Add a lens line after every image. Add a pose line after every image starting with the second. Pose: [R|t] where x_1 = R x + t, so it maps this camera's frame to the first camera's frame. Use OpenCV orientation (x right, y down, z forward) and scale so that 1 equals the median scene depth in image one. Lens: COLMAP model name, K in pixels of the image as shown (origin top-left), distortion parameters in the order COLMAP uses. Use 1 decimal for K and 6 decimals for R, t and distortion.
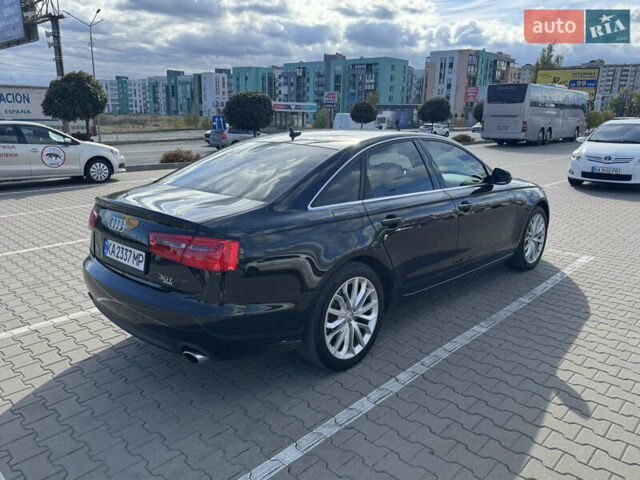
lens RADIAL K [[480.5, 0, 324.3], [0, 480.5, 238.7], [0, 0, 1]] dist [0.017938, -0.021344]
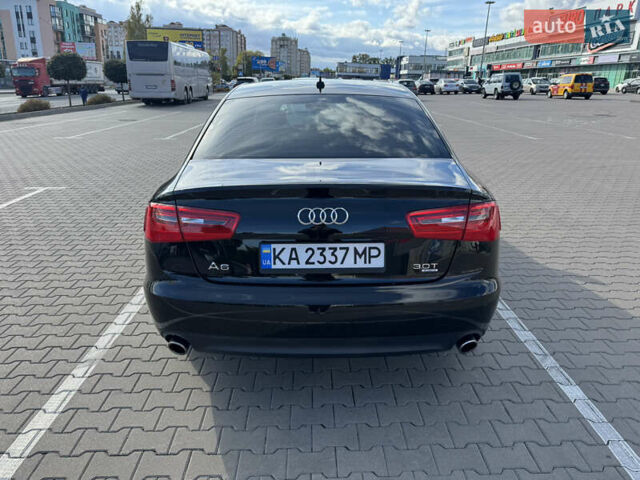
lens RADIAL K [[480.5, 0, 319.4], [0, 480.5, 237.2], [0, 0, 1]] dist [0.017938, -0.021344]
pose [[0.716249, -0.217249, 0.663167, -0.091543], [0.168142, 0.976035, 0.138142, -0.009725], [-0.677286, 0.012562, 0.735613, 0.050328]]
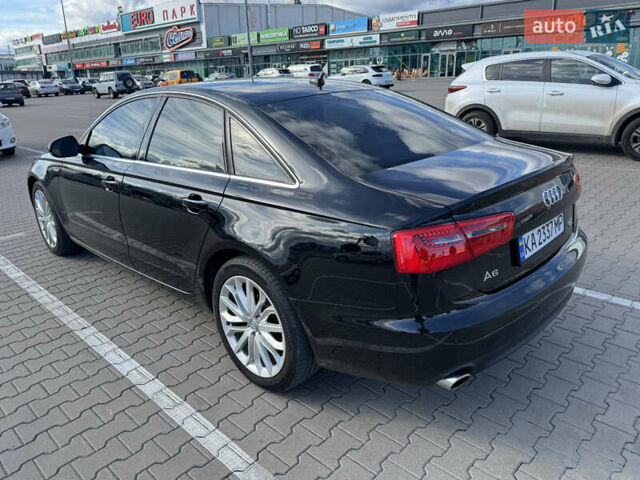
lens RADIAL K [[480.5, 0, 316.2], [0, 480.5, 238.3], [0, 0, 1]] dist [0.017938, -0.021344]
pose [[0.006682, -0.331072, 0.943582, -0.118960], [0.276162, 0.907517, 0.316462, -0.031746], [-0.961088, 0.258467, 0.097494, 0.132618]]
